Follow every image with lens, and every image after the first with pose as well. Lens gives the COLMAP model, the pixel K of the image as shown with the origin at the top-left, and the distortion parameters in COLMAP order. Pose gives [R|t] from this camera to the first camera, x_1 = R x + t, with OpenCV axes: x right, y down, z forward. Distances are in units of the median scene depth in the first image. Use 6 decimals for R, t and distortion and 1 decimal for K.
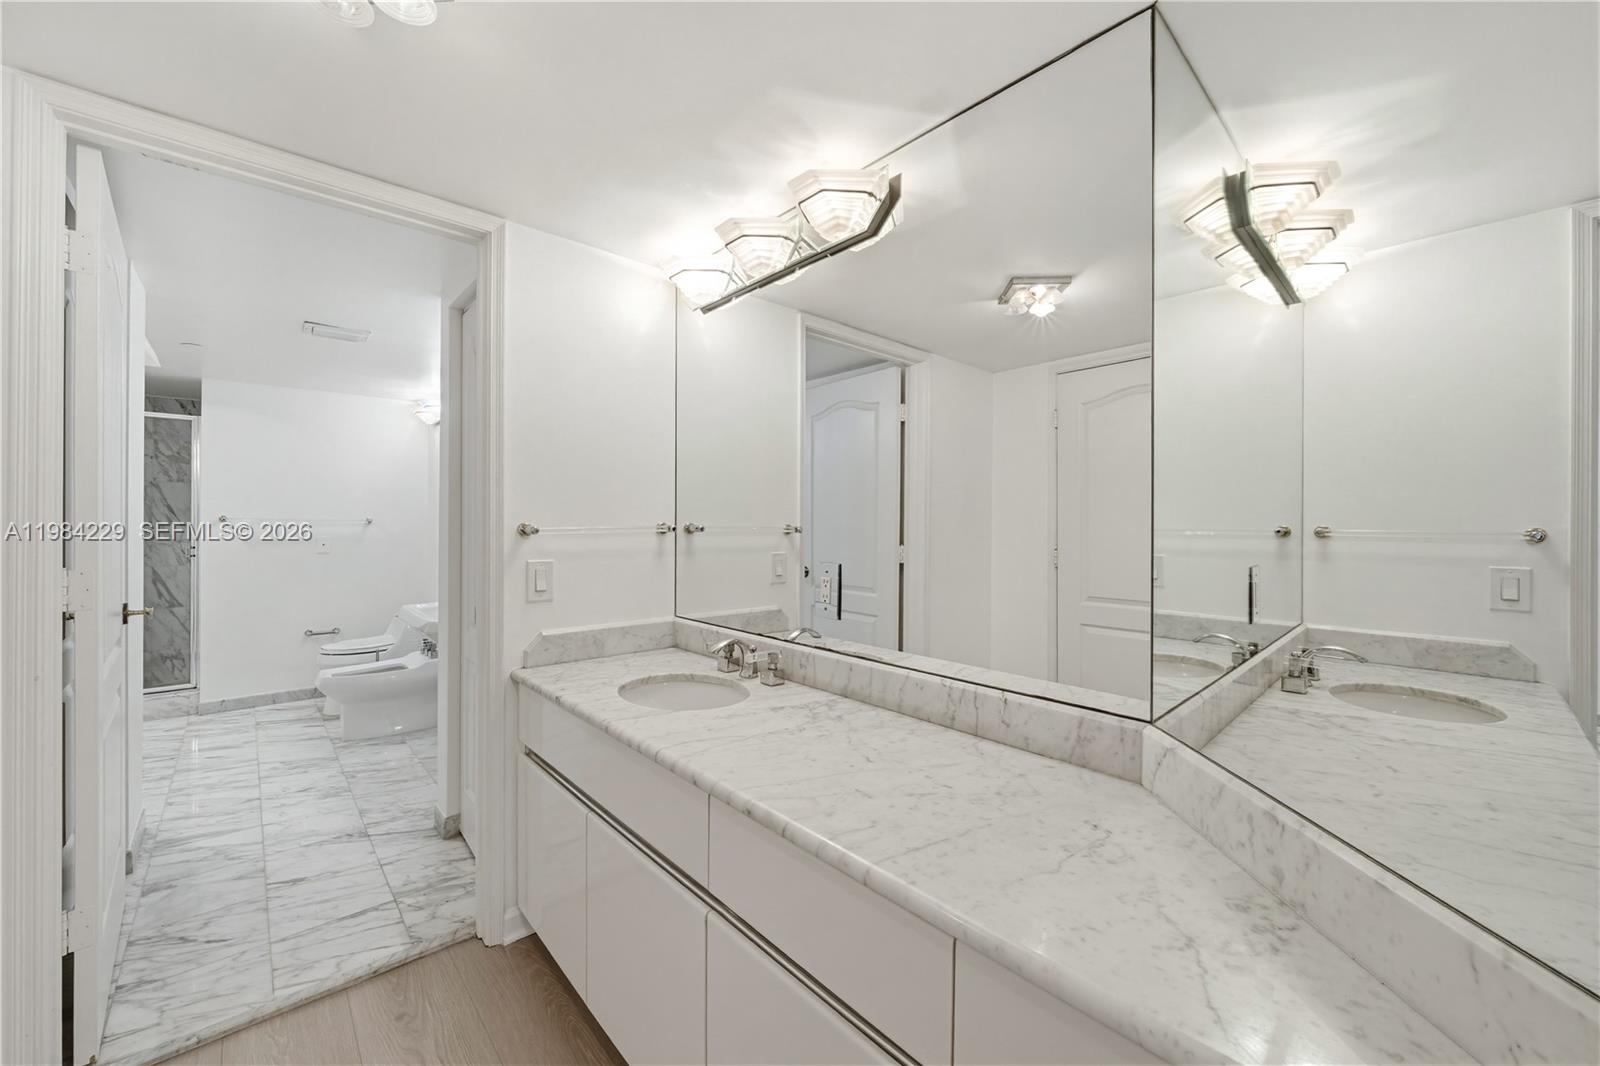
lens RADIAL K [[607.5, 0, 795.4], [0, 607.5, 527.9], [0, 0, 1]] dist [0.009515, 0.001443]
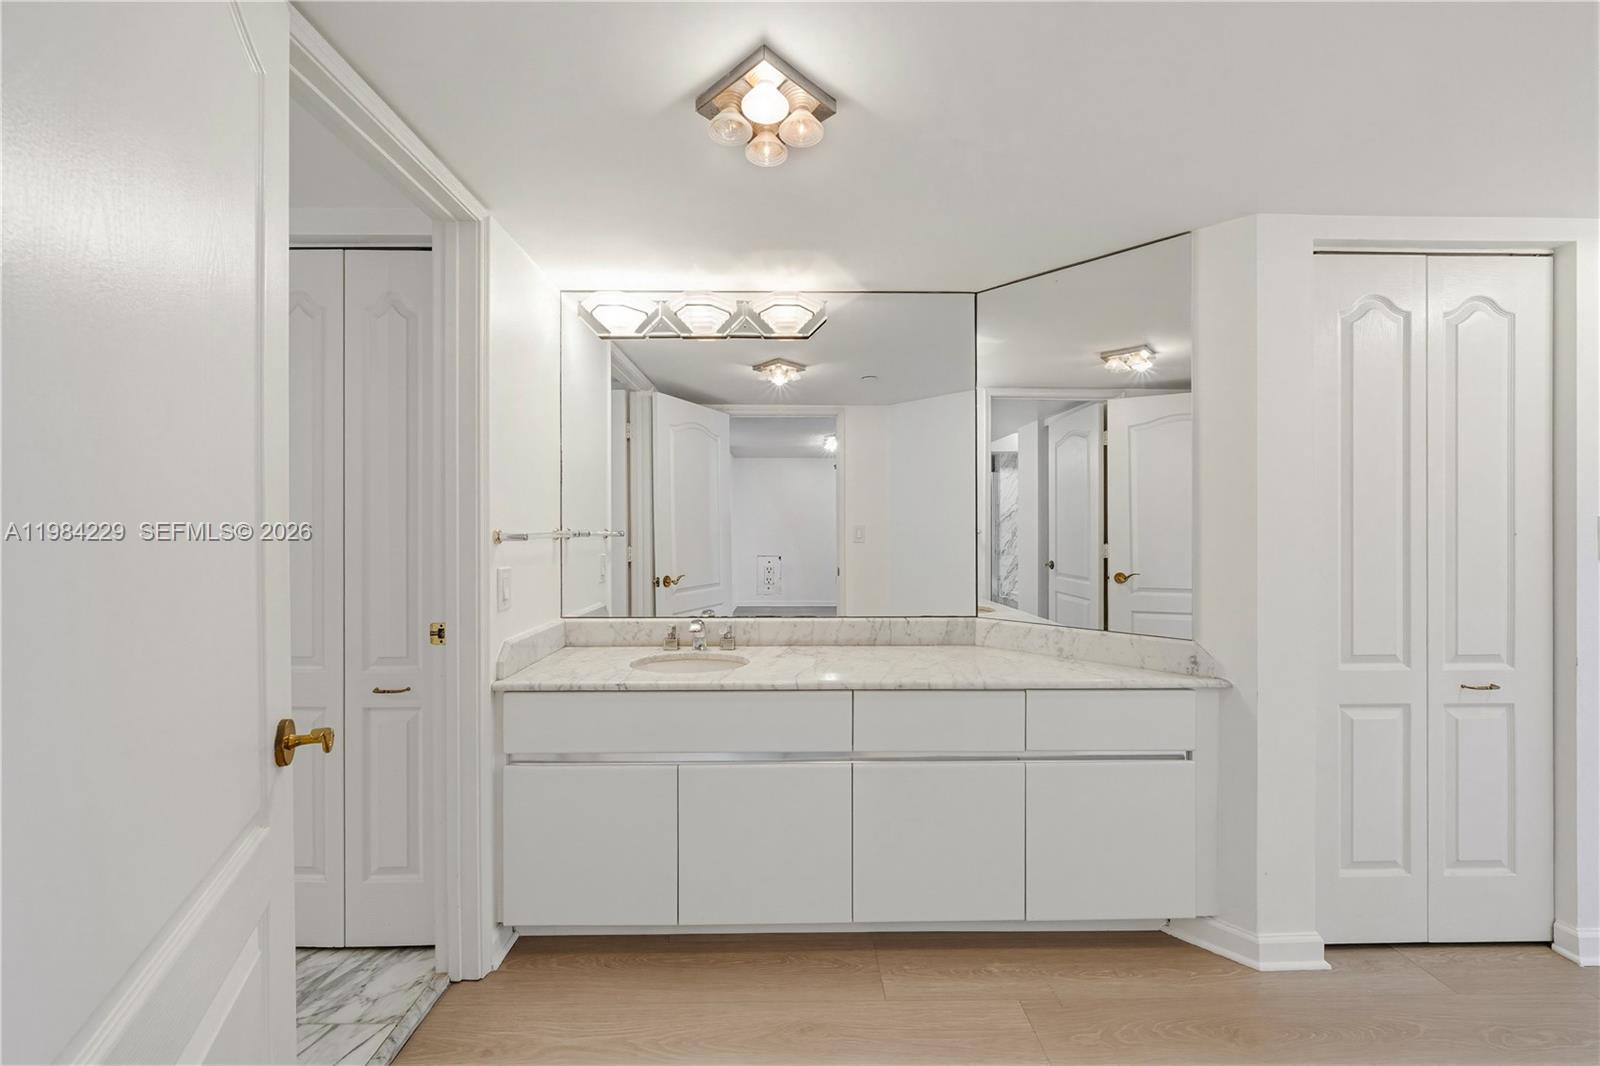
lens RADIAL K [[607.5, 0, 782.9], [0, 607.5, 527.2], [0, 0, 1]] dist [0.009515, 0.001443]
pose [[0.672439, -0.004886, 0.740137, -0.954859], [0.010651, 0.999939, -0.003076, -0.003126], [-0.740076, 0.009951, 0.672450, 0.023268]]
